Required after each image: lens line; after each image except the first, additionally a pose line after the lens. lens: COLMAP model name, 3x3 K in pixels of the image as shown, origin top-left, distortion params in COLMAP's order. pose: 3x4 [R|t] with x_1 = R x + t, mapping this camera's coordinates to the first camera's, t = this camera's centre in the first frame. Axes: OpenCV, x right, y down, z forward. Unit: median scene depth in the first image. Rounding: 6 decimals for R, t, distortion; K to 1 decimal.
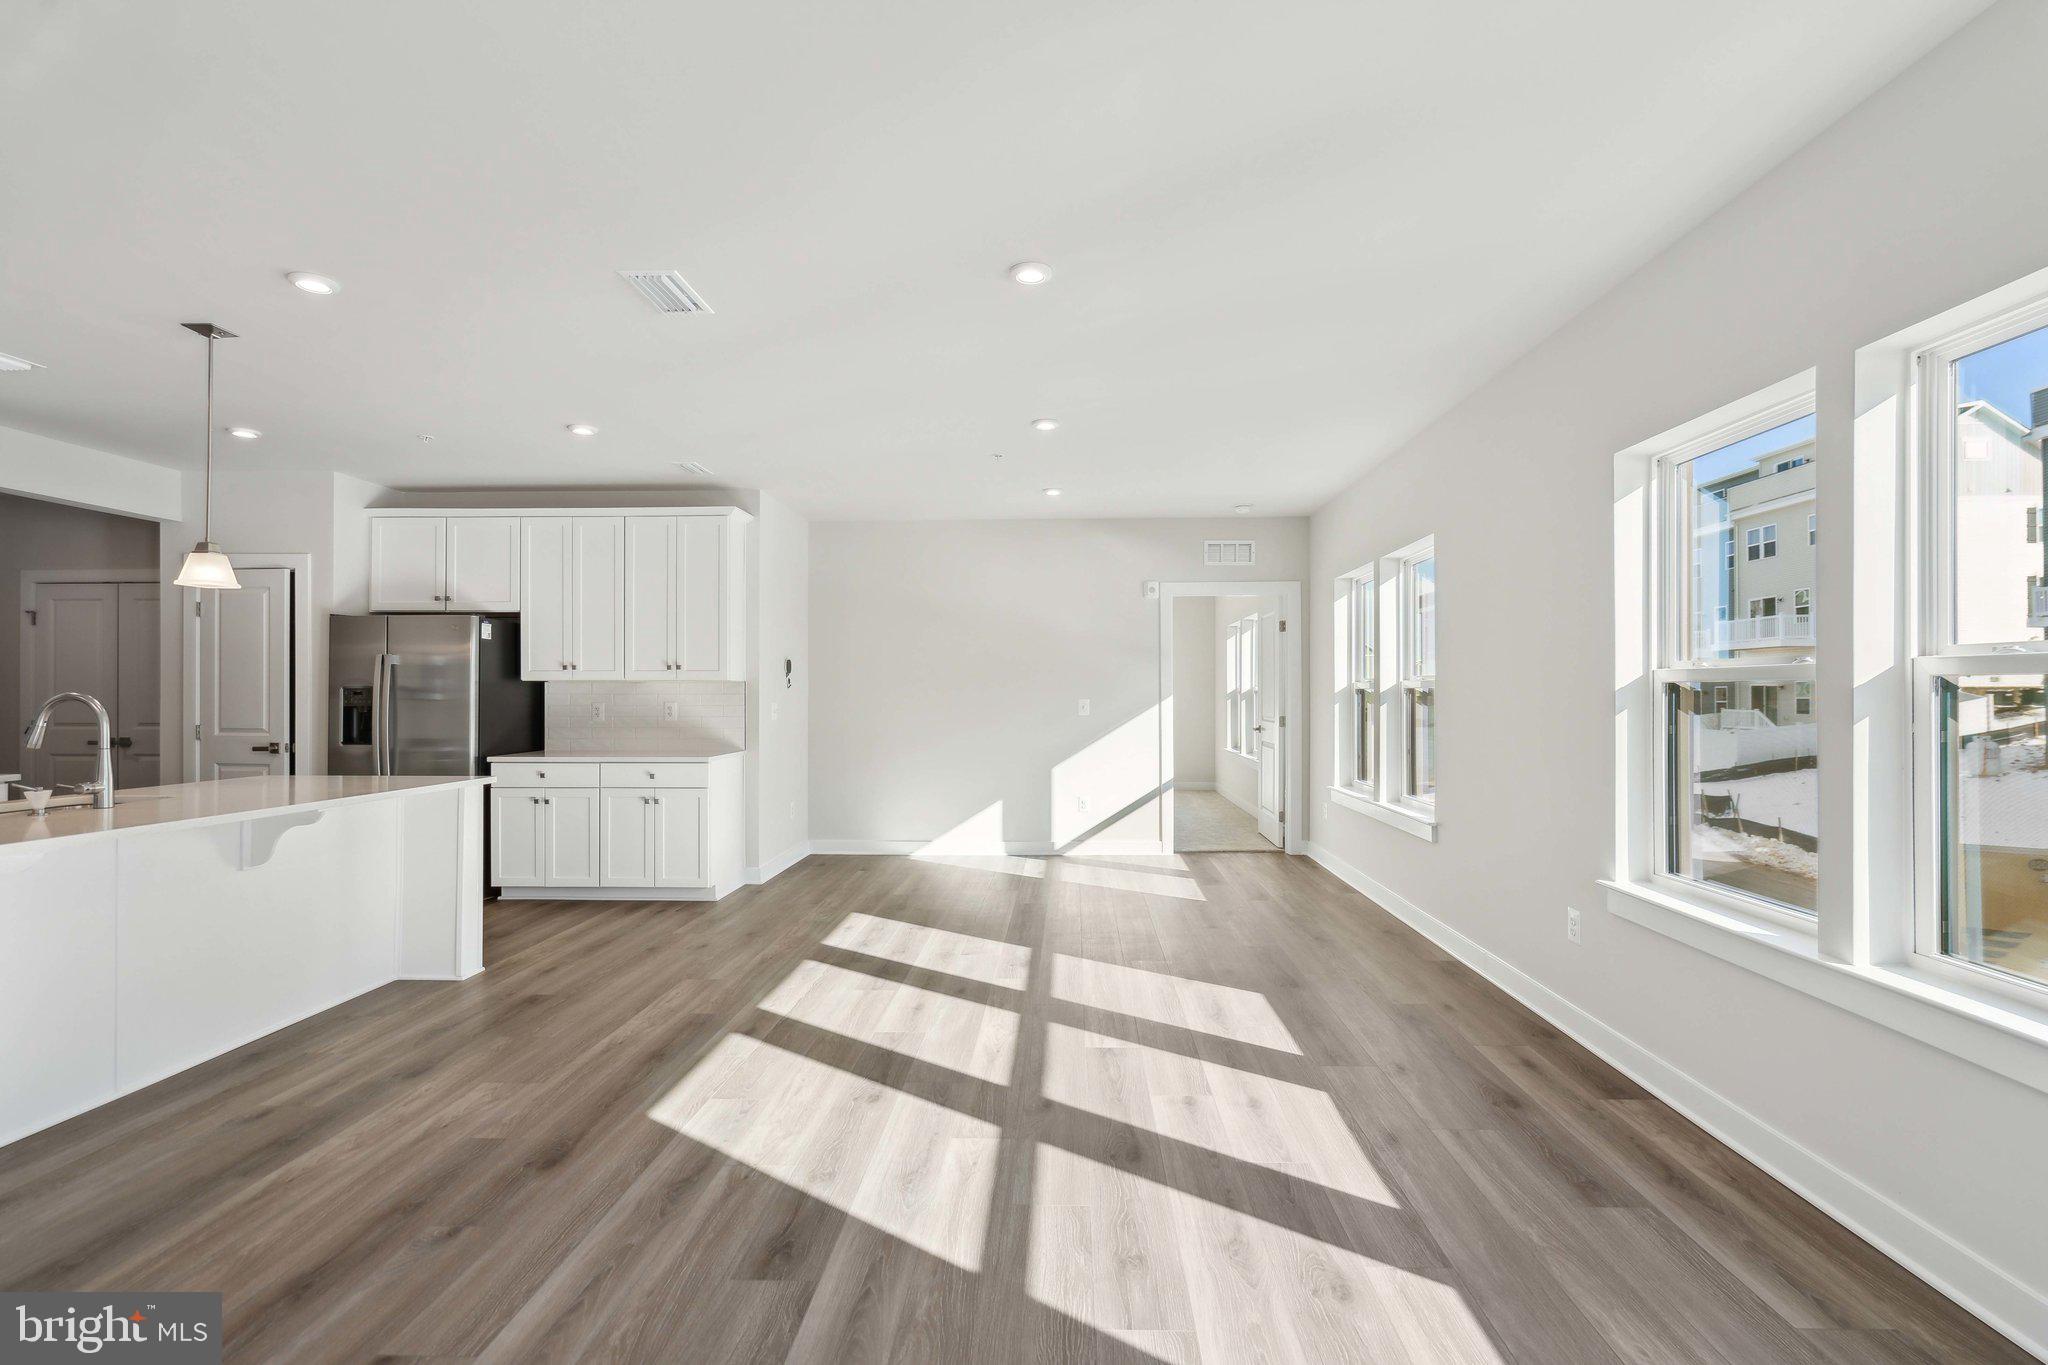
lens RADIAL K [[939.8, 0, 1039.3], [0, 939.8, 689.3], [0, 0, 1]] dist [-0.002415, 0.000989]
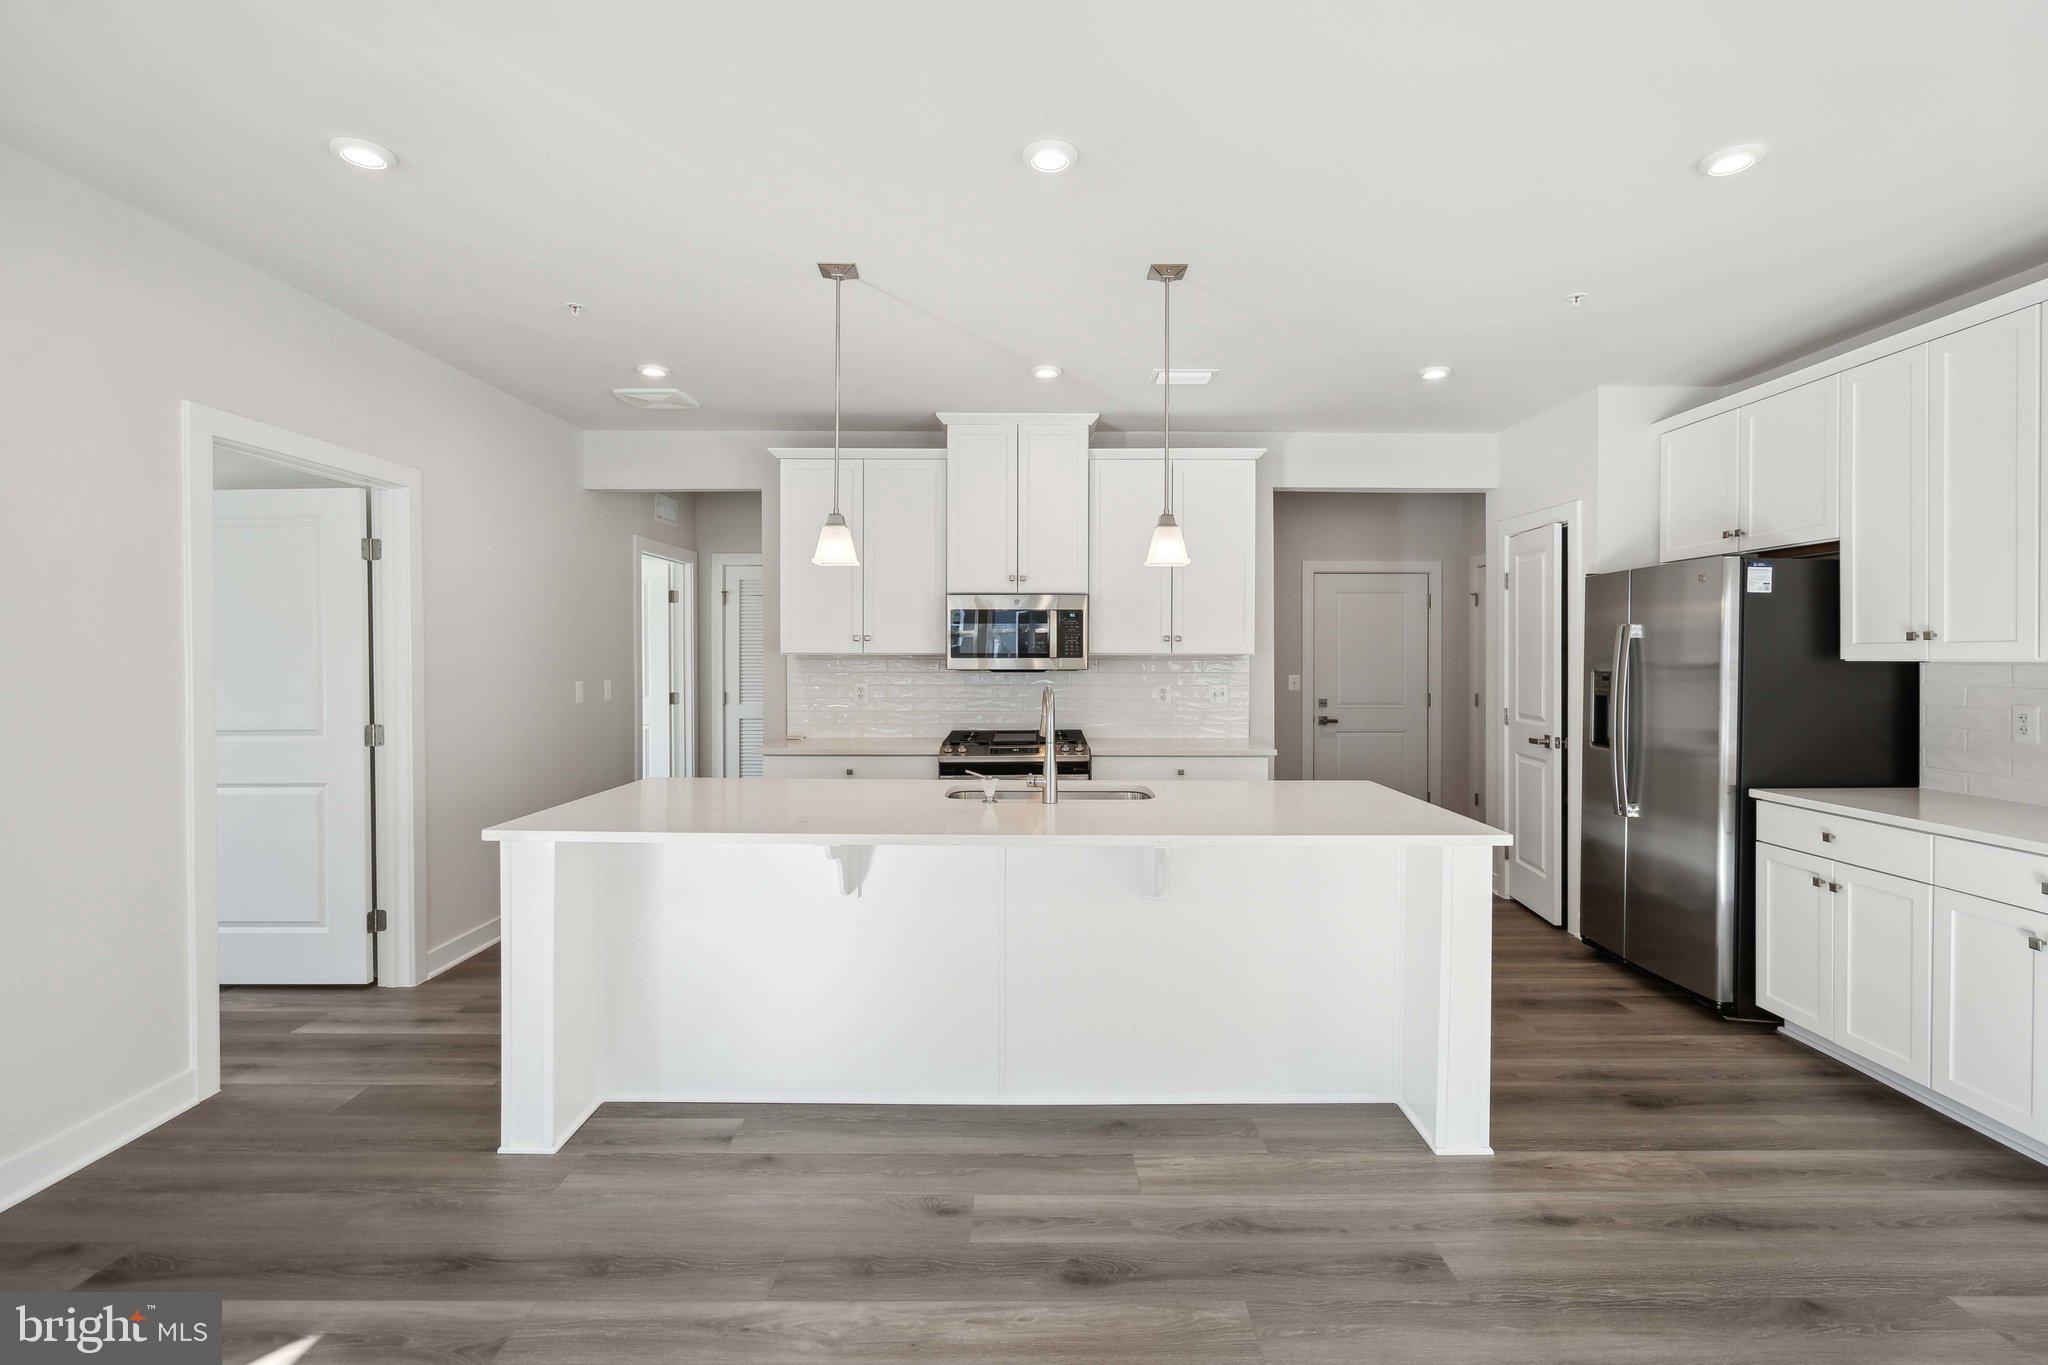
lens RADIAL K [[938.9, 0, 1043.2], [0, 938.9, 664.6], [0, 0, 1]] dist [-0.001888, -0.000004]
pose [[0.041758, 0.009836, -0.999079, -0.006783], [0.003680, 0.999943, 0.009999, -0.015476], [0.999121, -0.004095, 0.041720, 0.528855]]
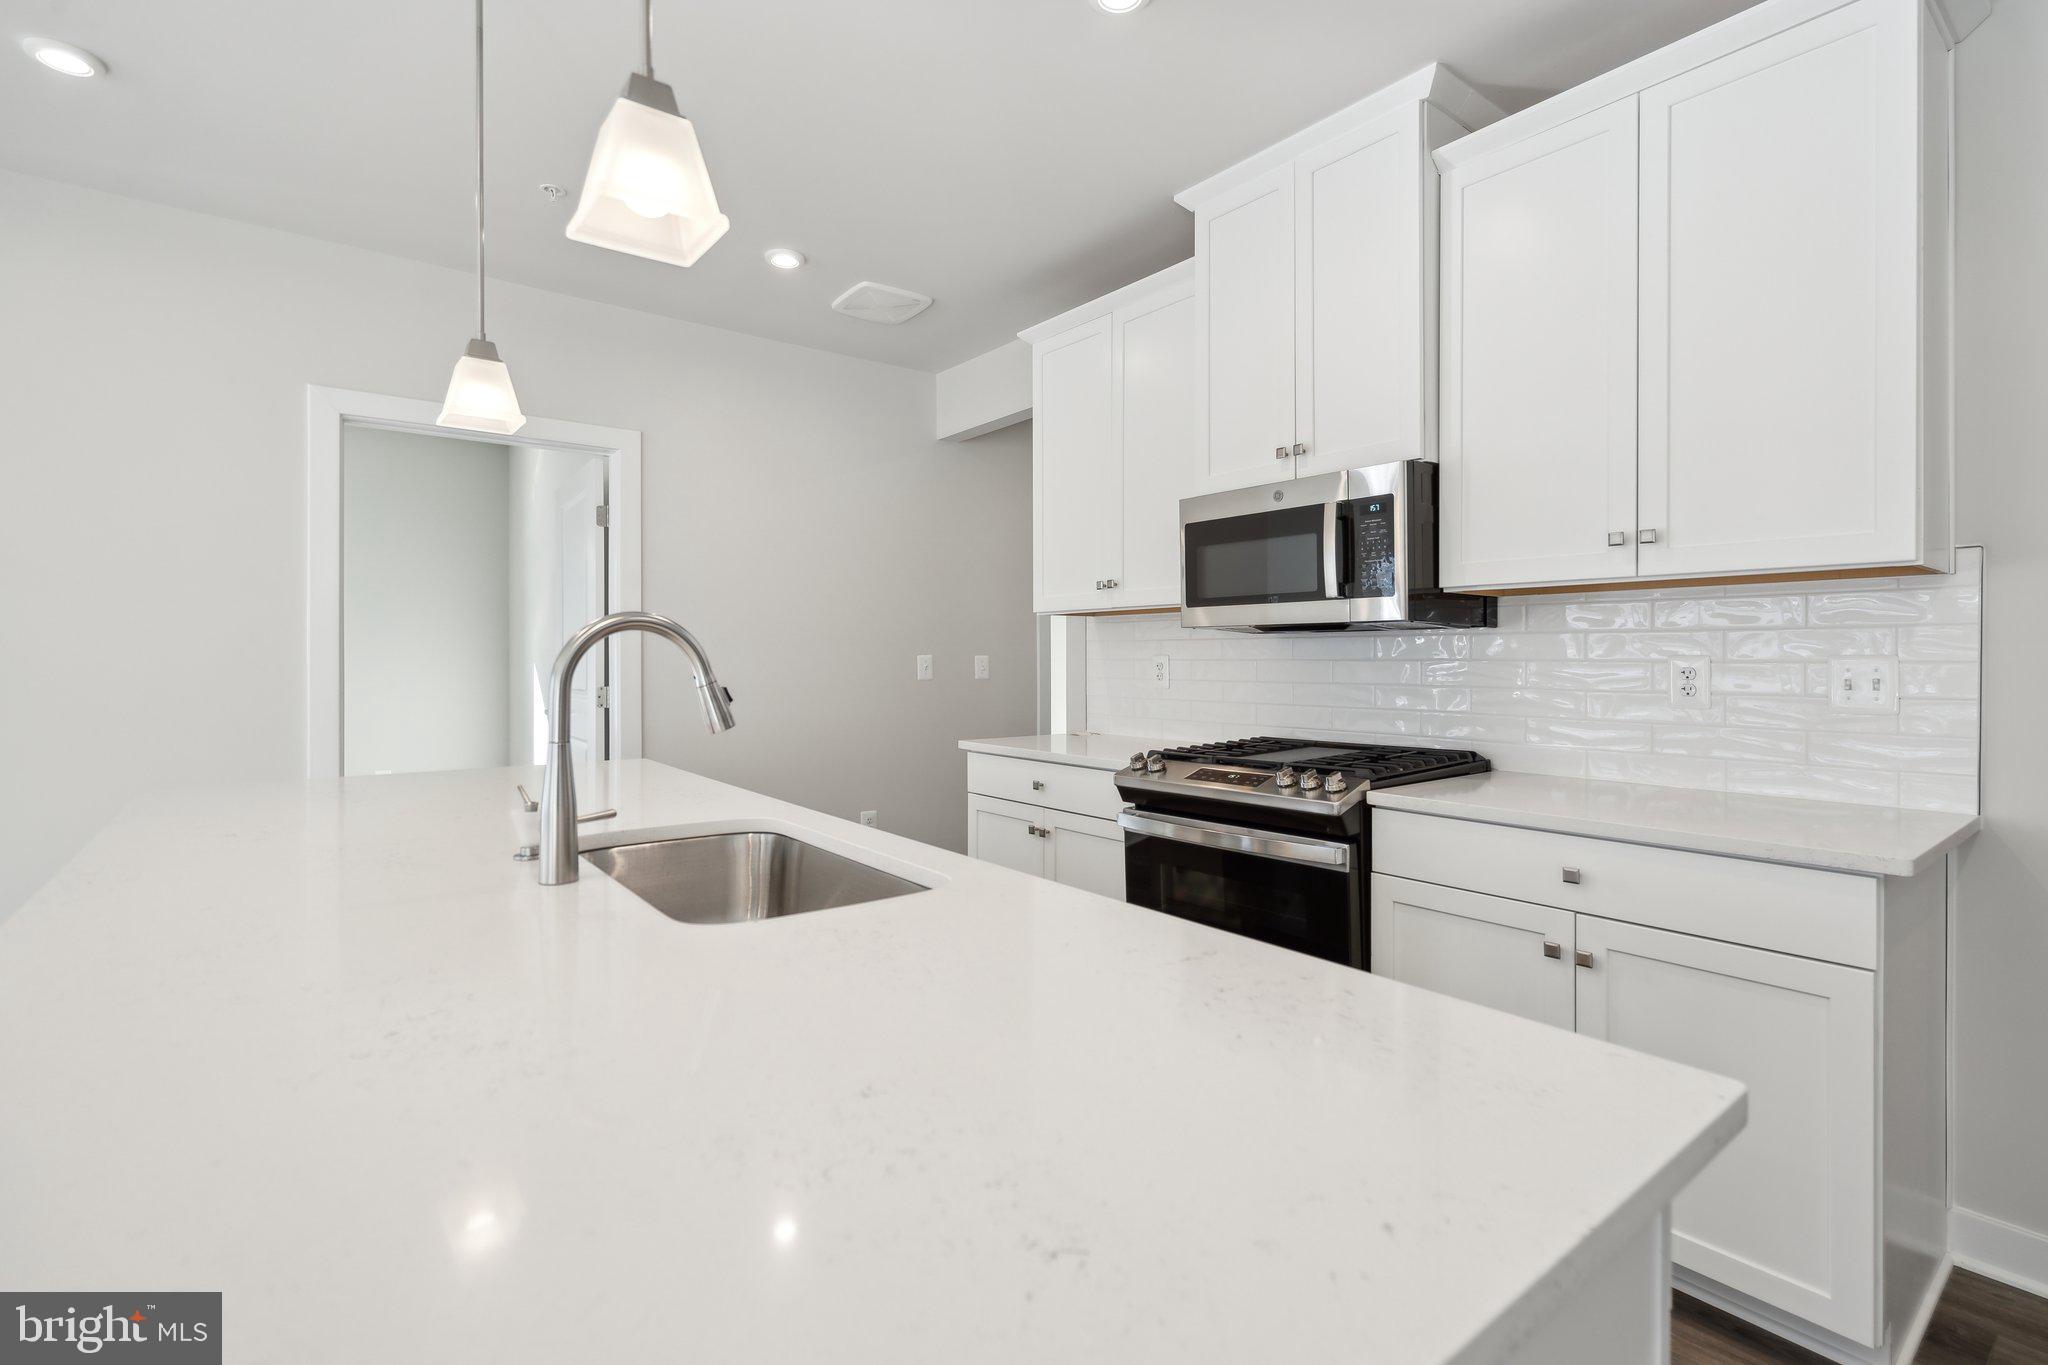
lens RADIAL K [[944.0, 0, 1044.1], [0, 944.0, 668.4], [0, 0, 1]] dist [-0.001993, 0.000645]
pose [[-0.758609, 0.006270, -0.651516, -0.491681], [0.002572, 0.999975, 0.006628, 0.015749], [0.651541, 0.003352, -0.758606, 0.814972]]
